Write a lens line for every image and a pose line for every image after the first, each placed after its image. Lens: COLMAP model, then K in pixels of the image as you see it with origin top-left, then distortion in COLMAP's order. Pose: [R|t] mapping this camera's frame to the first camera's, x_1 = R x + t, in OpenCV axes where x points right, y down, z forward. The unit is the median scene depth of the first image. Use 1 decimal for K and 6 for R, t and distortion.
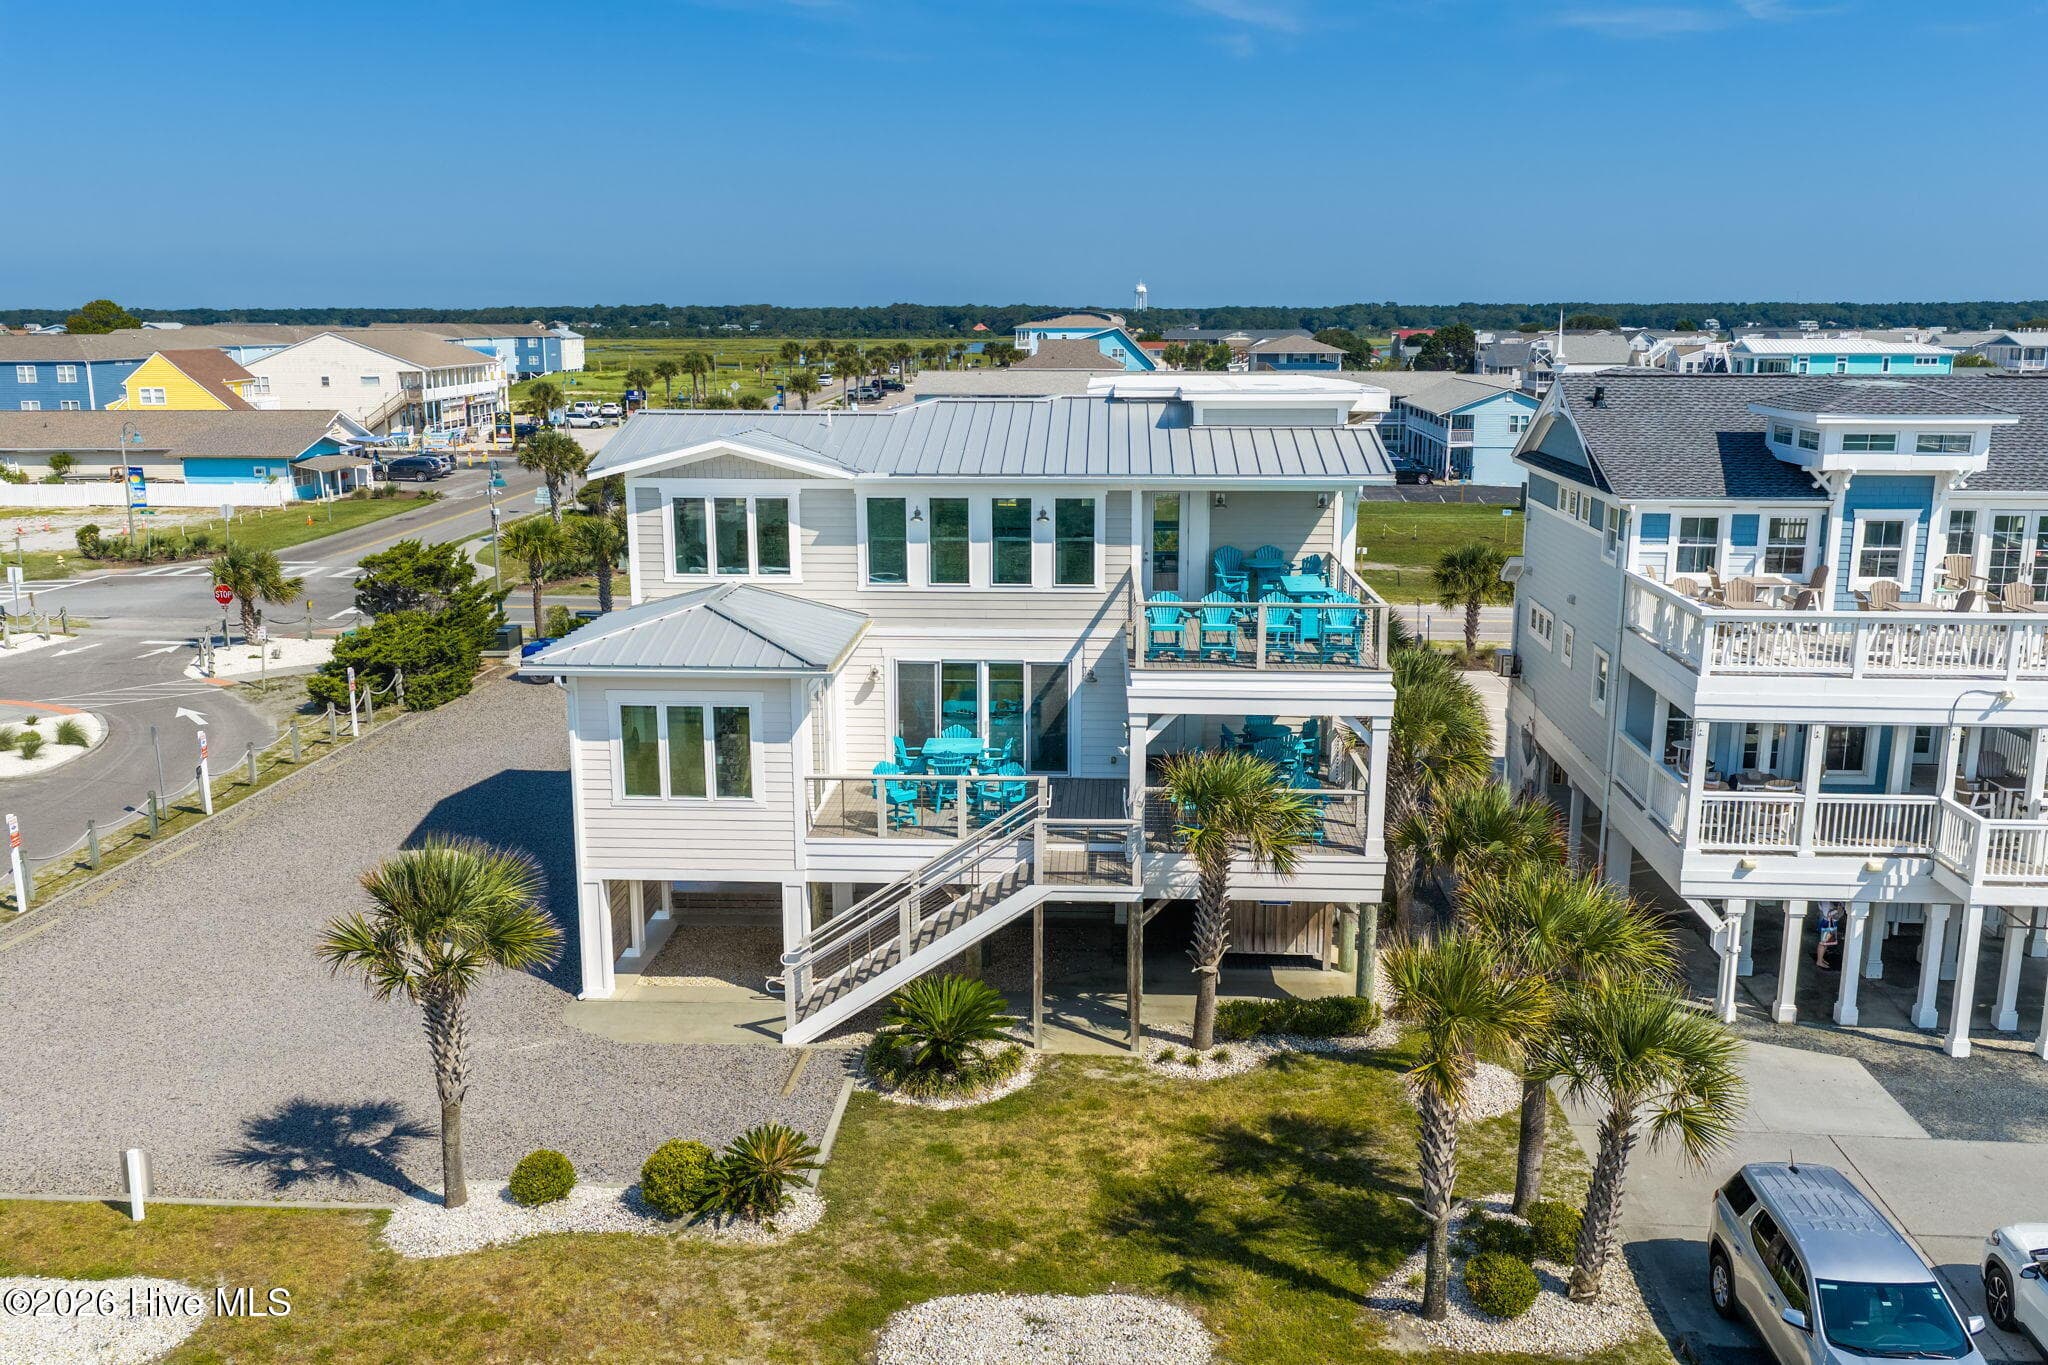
lens RADIAL K [[1691.4, 0, 1024.0], [0, 1691.4, 682.5], [0, 0, 1]] dist [-0.004408, -0.004874]
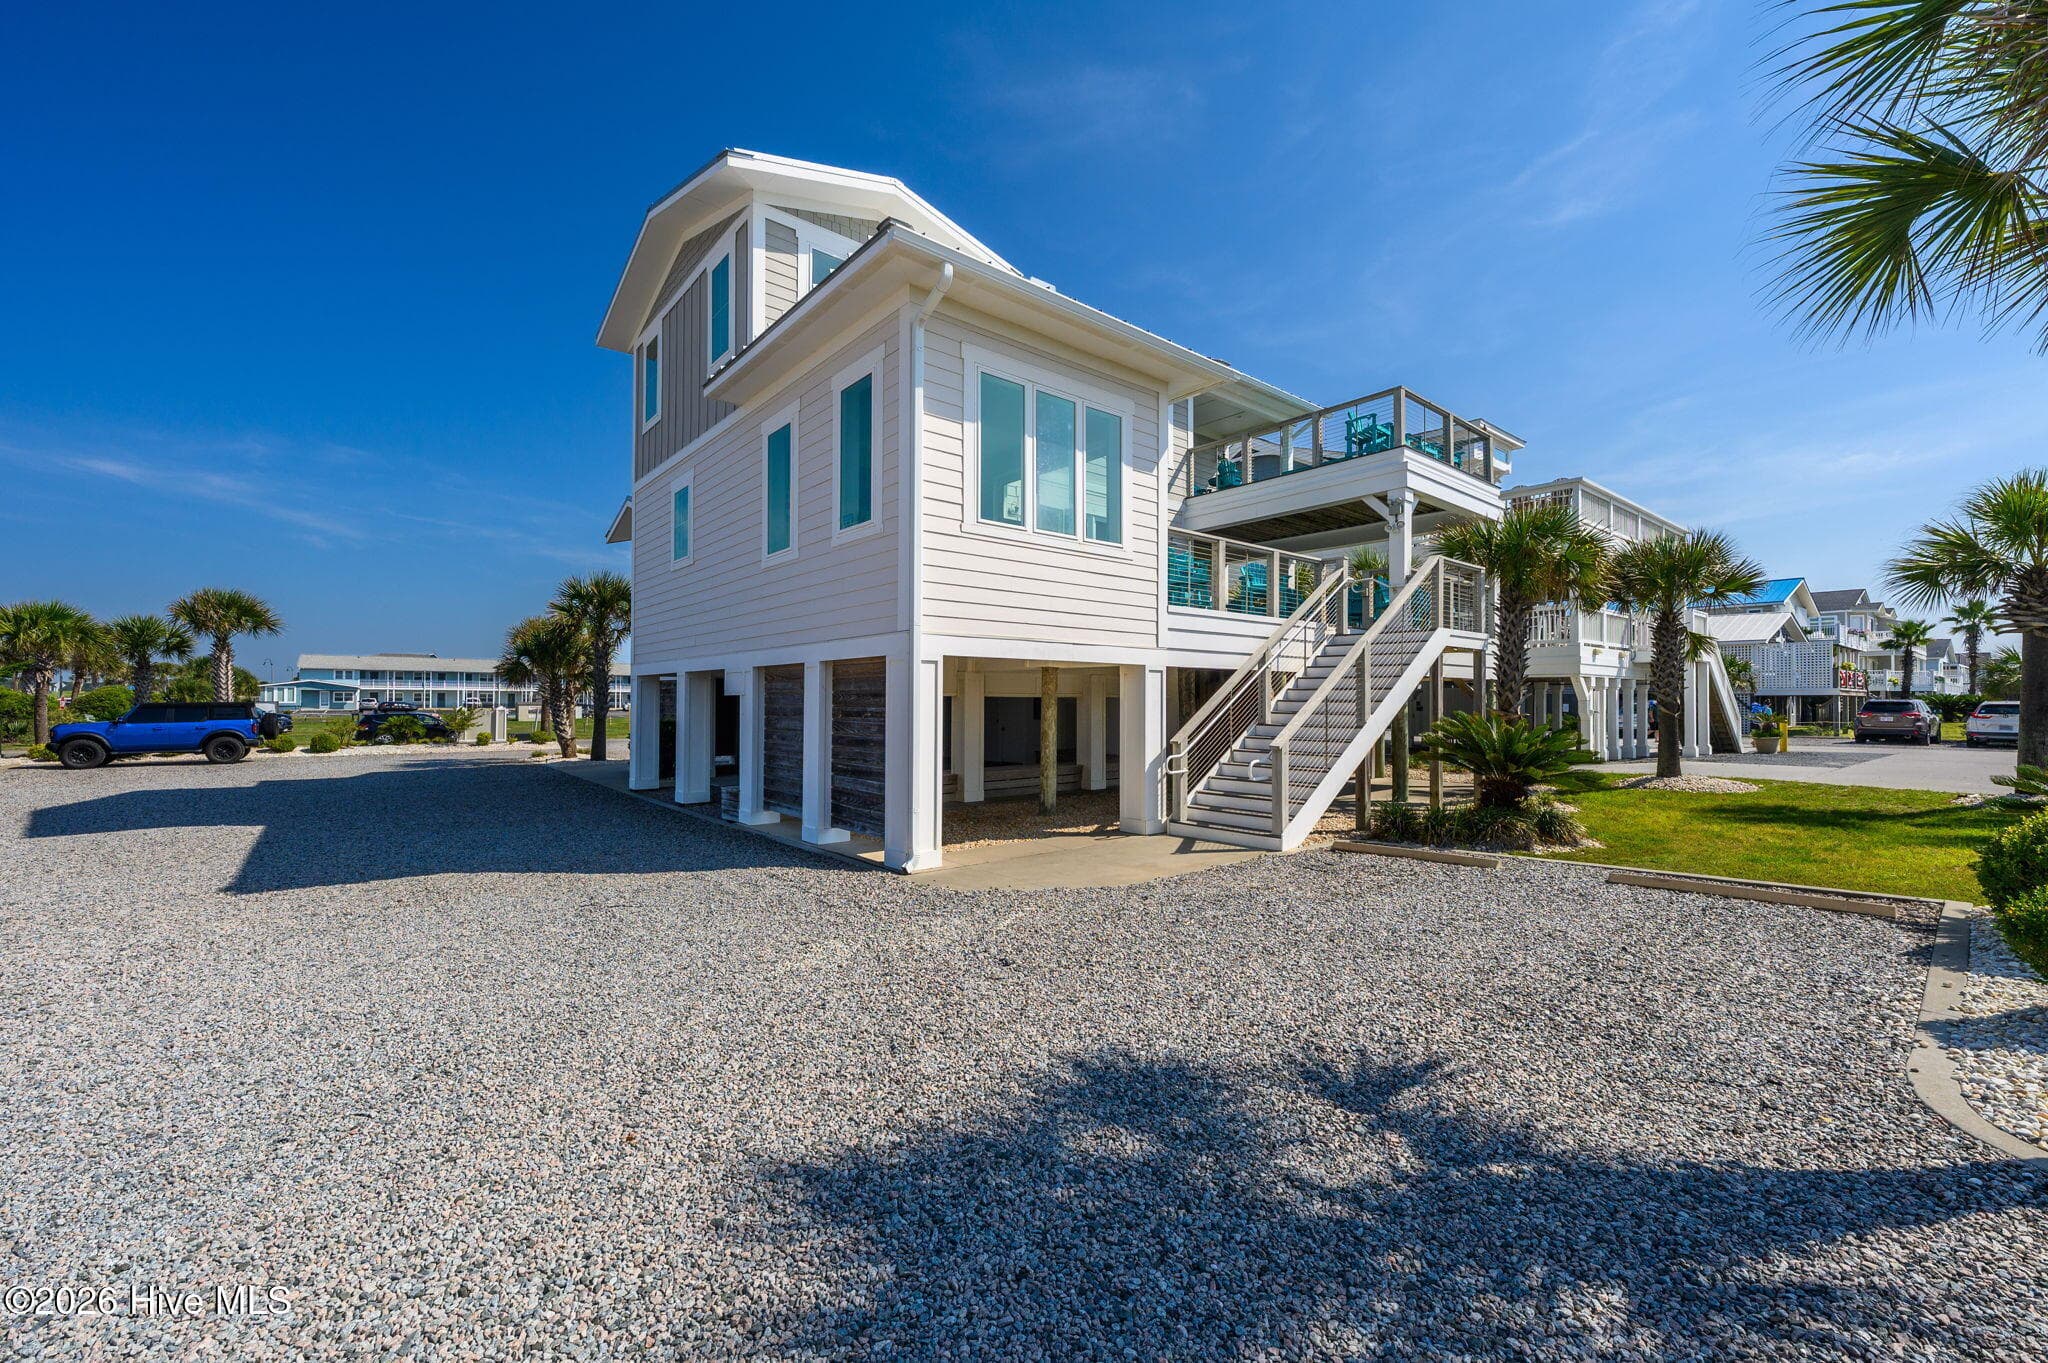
lens RADIAL K [[825.1, 0, 1017.2], [0, 825.1, 678.7], [0, 0, 1]] dist [0.009867, 0.000159]
pose [[0.736144, 0.016204, 0.676631, -0.431146], [0.151337, 0.970461, -0.187888, 0.183896], [-0.659689, 0.240712, 0.711947, 0.786546]]
